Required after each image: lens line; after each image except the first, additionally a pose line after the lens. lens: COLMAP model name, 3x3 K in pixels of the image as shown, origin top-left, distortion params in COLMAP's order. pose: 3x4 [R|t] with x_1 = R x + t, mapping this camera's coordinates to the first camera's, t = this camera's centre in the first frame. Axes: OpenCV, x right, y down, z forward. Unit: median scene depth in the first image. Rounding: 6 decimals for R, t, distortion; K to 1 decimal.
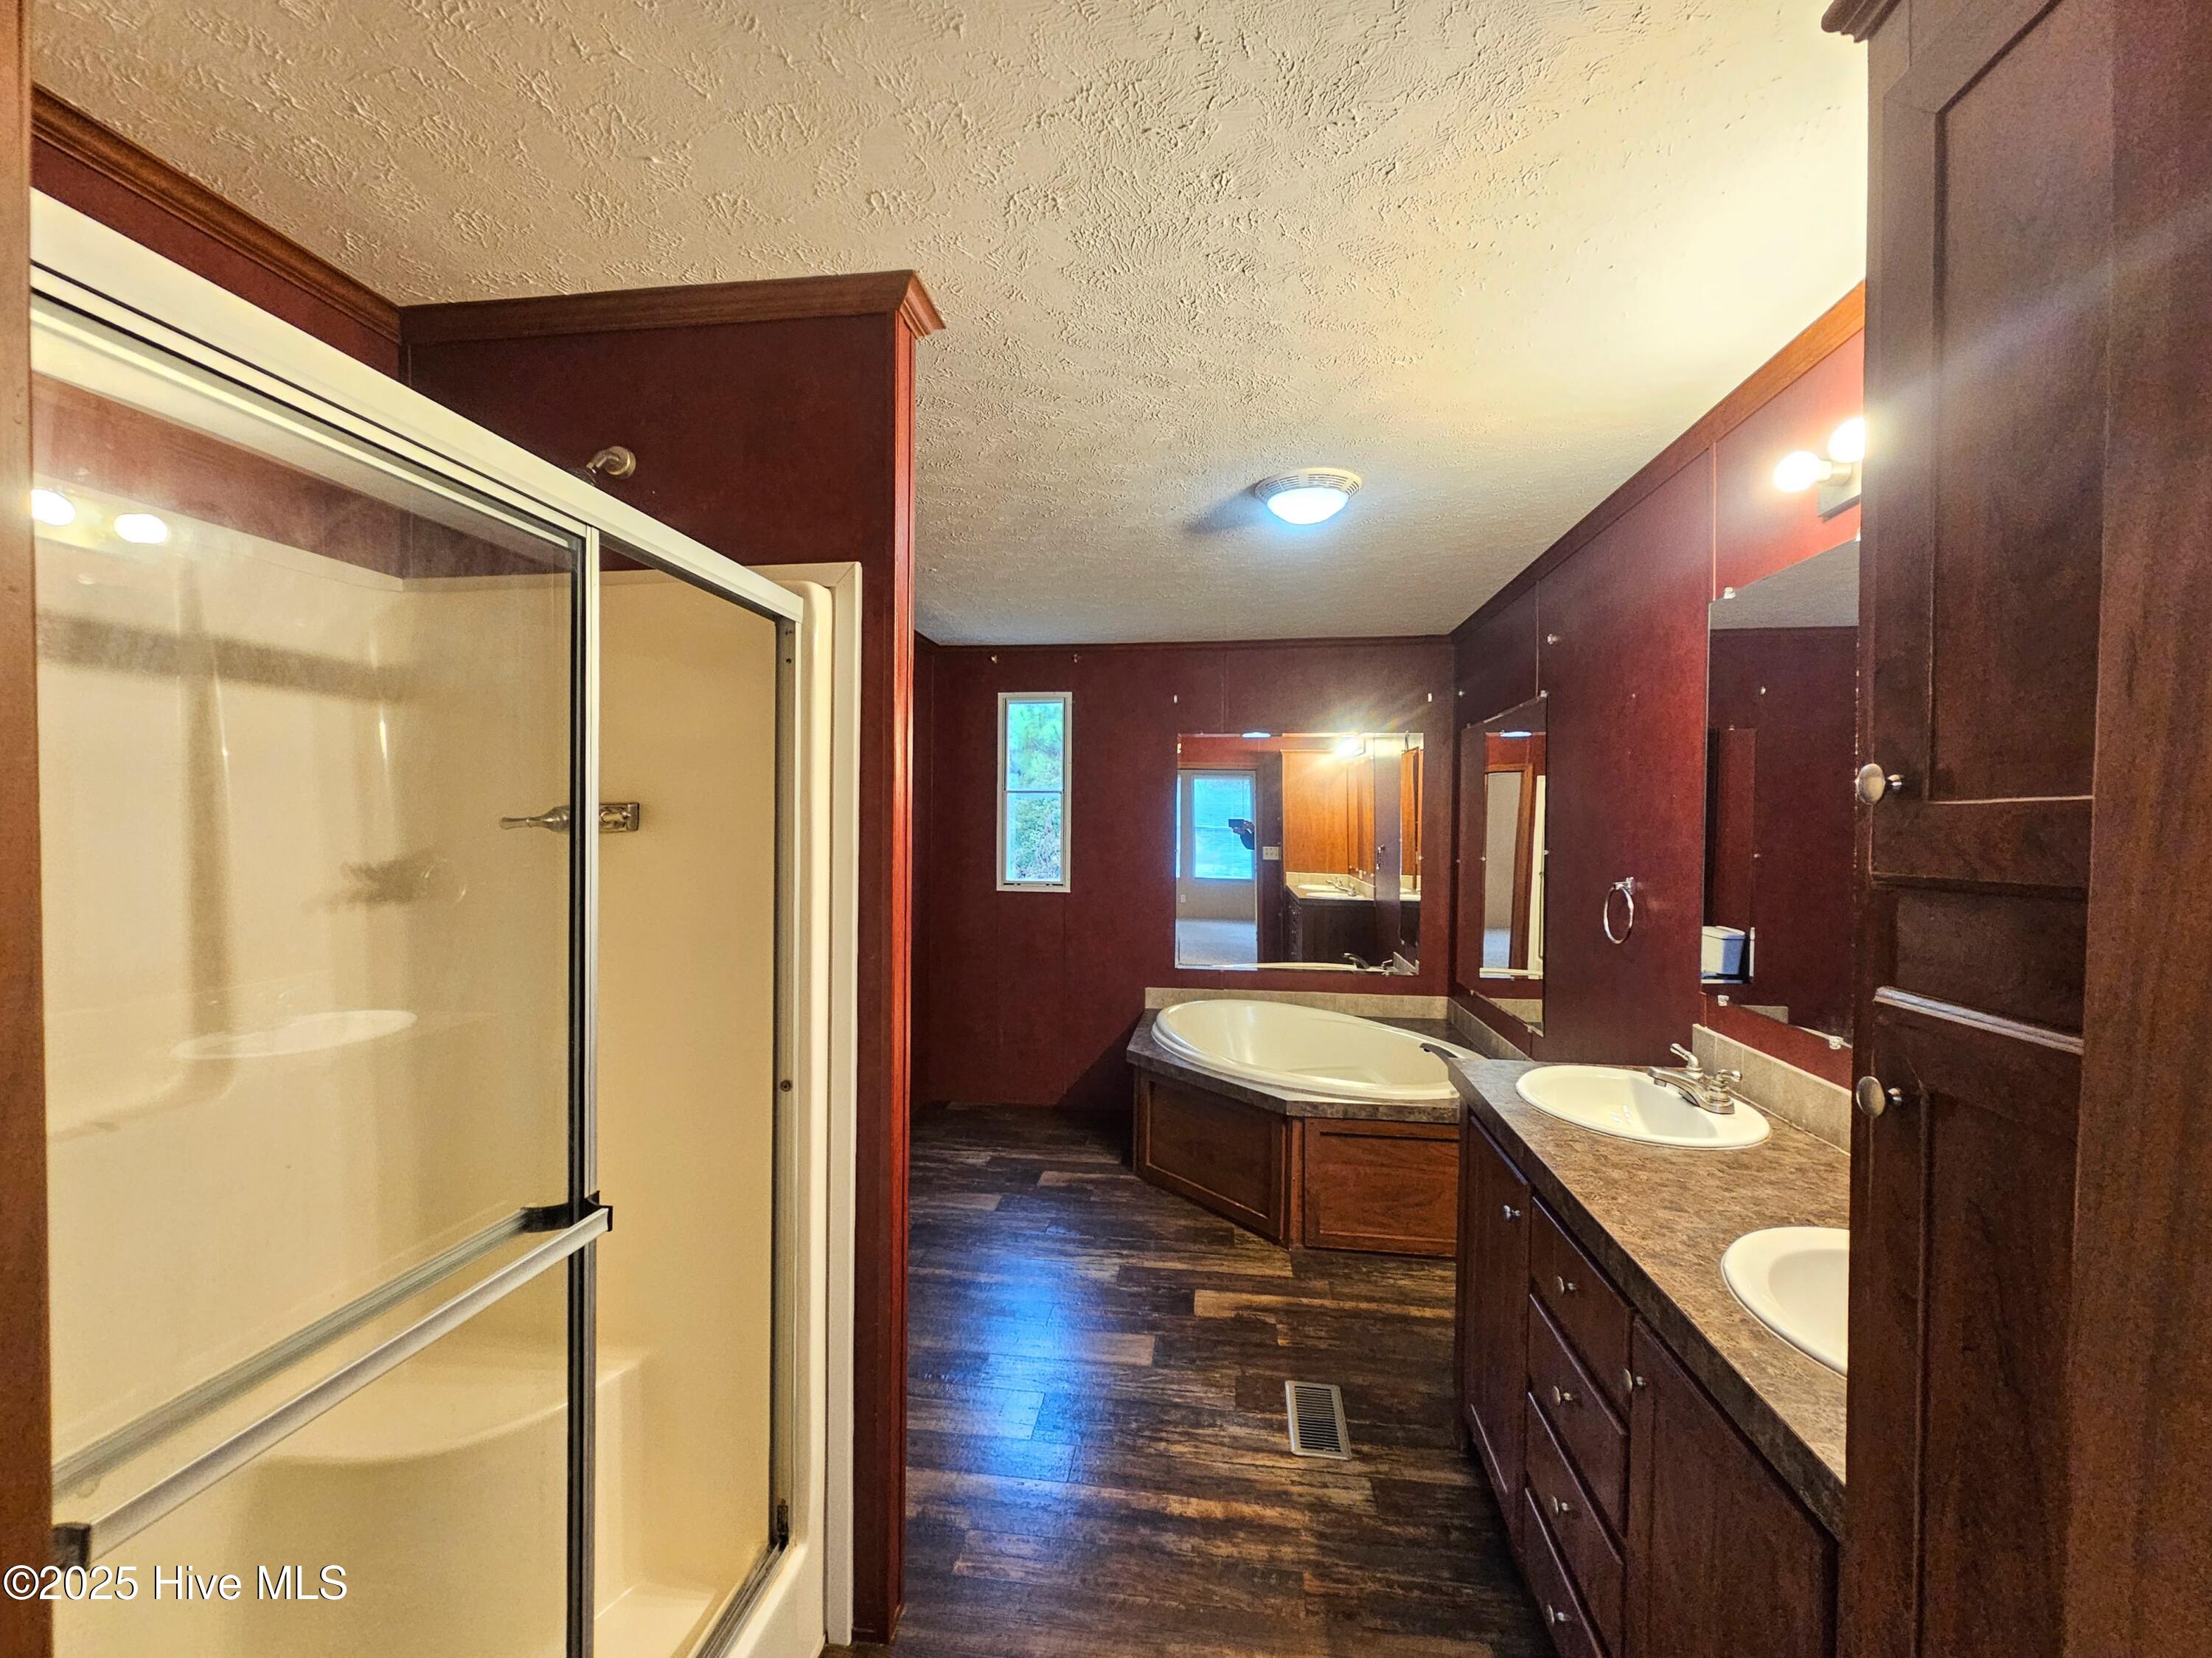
lens RADIAL K [[908.9, 0, 1098.2], [0, 908.9, 834.8], [0, 0, 1]] dist [-0.001467, -0.000134]
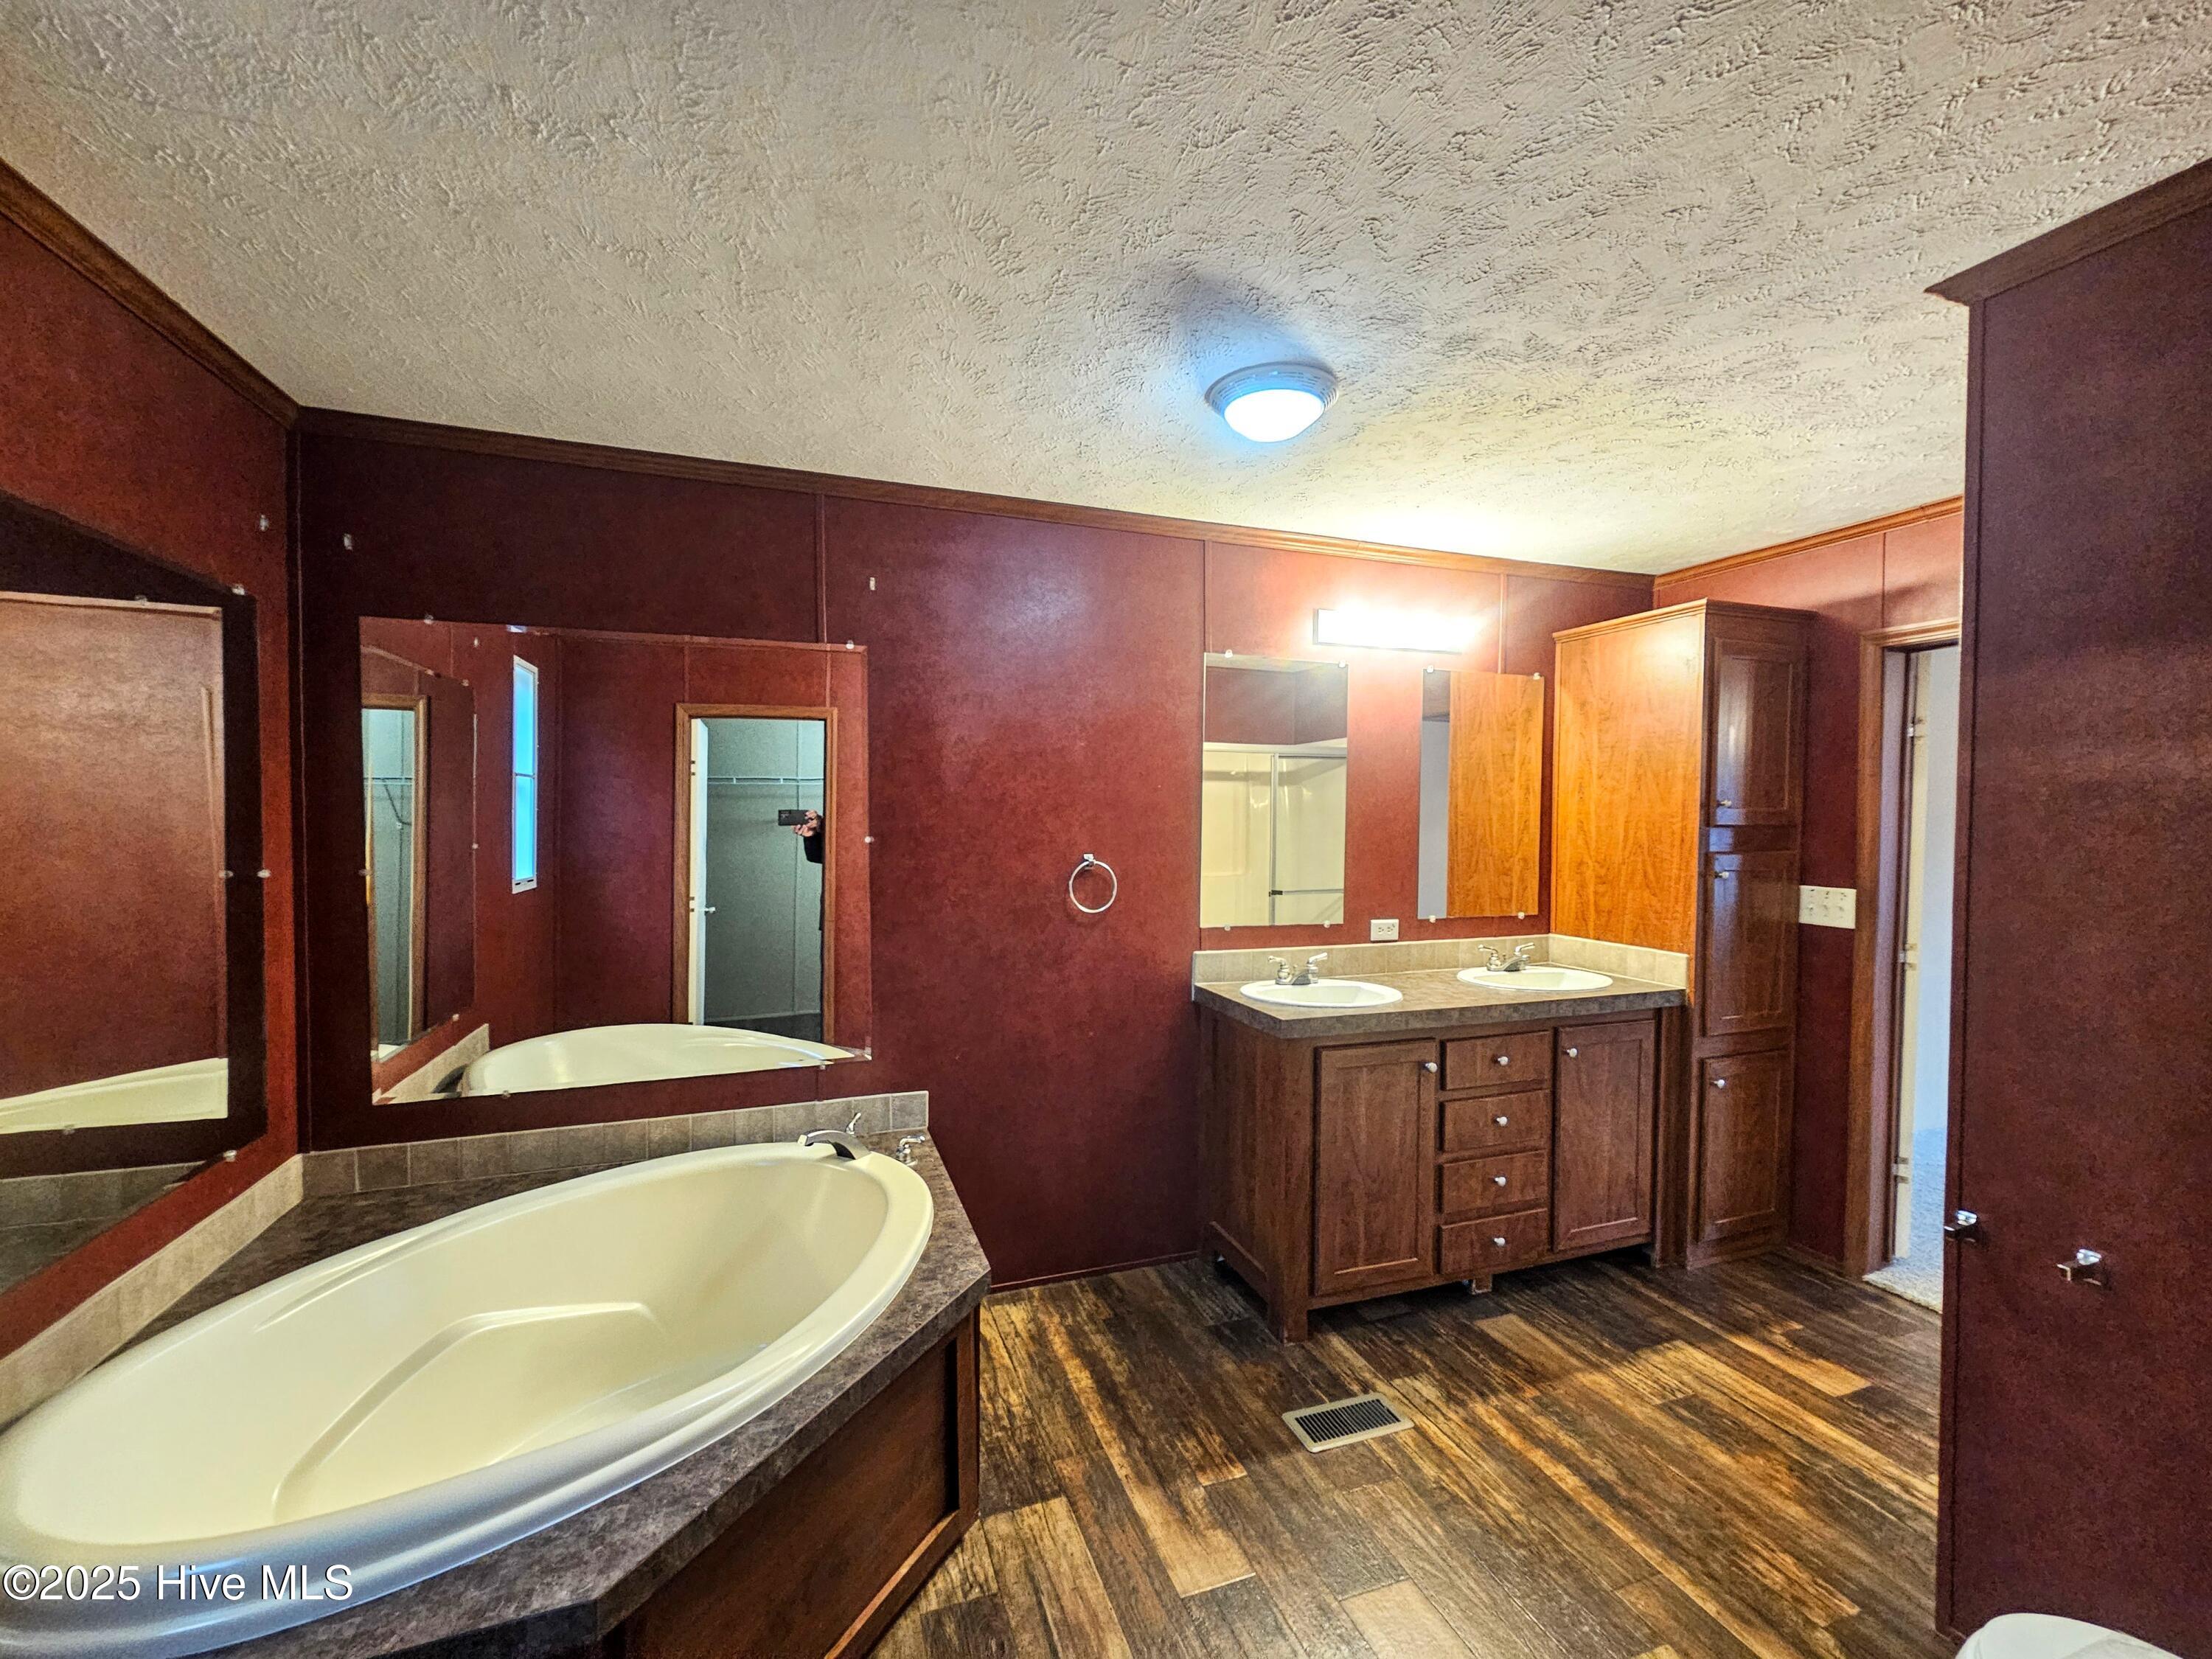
lens RADIAL K [[909.0, 0, 1082.3], [0, 909.0, 830.9], [0, 0, 1]] dist [-0.001467, -0.000134]
pose [[-0.456148, -0.014625, 0.889784, -0.398543], [0.006904, 0.999777, 0.019973, -0.007043], [-0.889877, 0.015254, -0.455945, 1.386362]]
